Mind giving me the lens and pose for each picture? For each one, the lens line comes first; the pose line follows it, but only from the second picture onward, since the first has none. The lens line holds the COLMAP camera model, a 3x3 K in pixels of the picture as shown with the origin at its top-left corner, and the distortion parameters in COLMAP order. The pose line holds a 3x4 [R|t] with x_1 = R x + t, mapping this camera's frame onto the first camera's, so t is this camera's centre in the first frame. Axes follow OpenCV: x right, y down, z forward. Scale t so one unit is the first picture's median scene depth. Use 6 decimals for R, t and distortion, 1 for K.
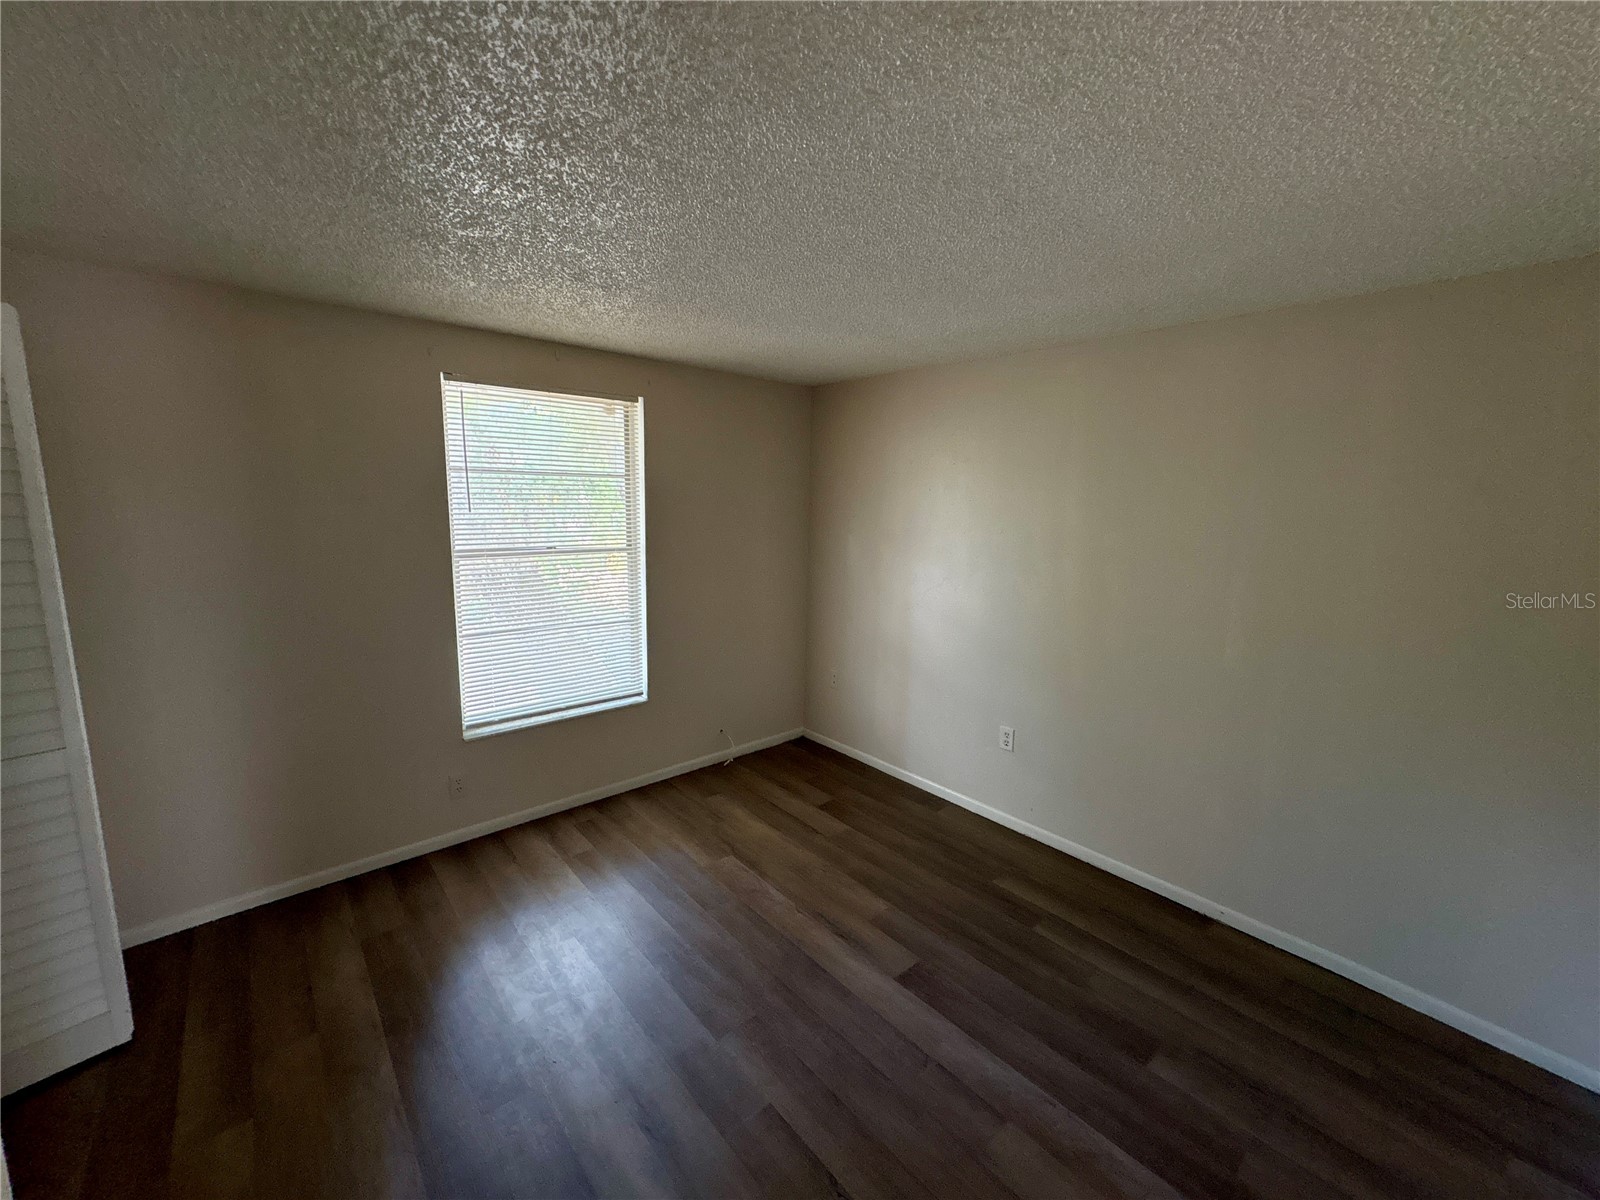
lens RADIAL K [[634.5, 0, 800.0], [0, 634.5, 600.0], [0, 0, 1]] dist [-0.001059, 0.000398]
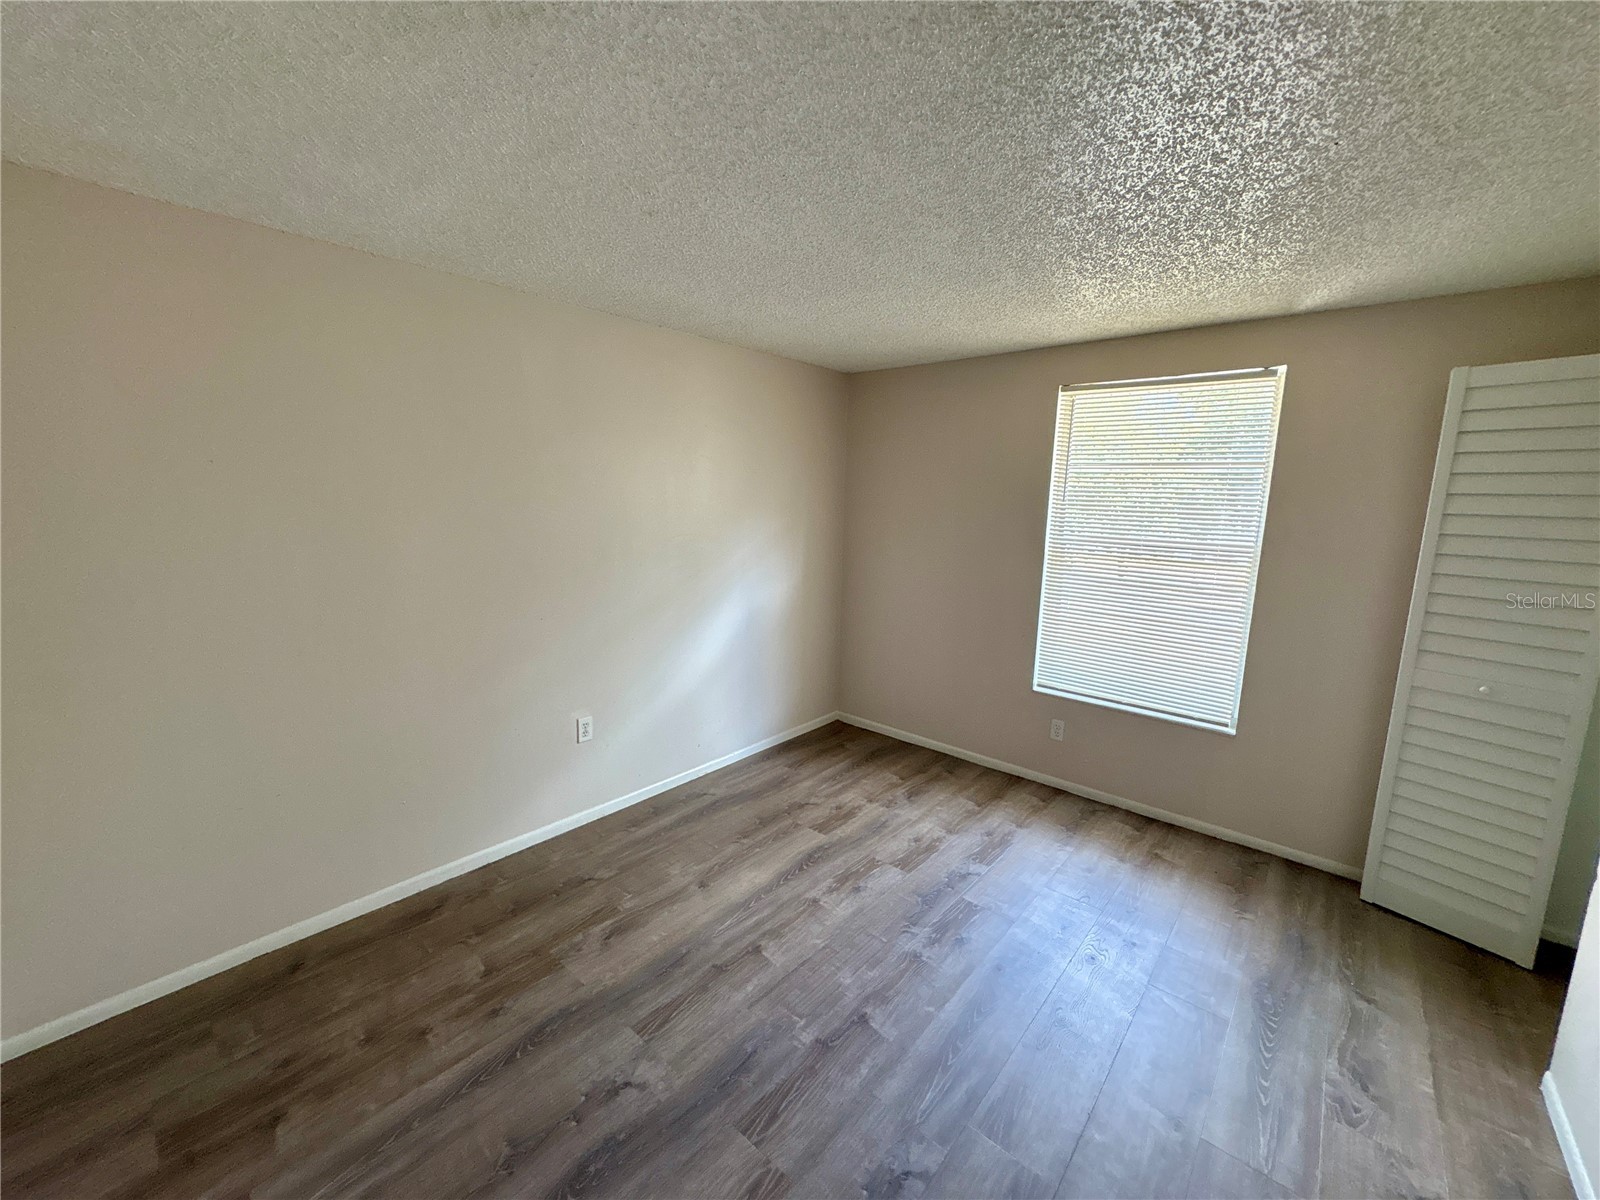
lens RADIAL K [[634.5, 0, 800.0], [0, 634.5, 600.0], [0, 0, 1]] dist [-0.001059, 0.000398]
pose [[0.153104, 0.174204, -0.972734, 0.539212], [-0.140902, 0.978131, 0.152993, -0.078540], [0.978113, 0.113636, 0.174301, 0.346776]]
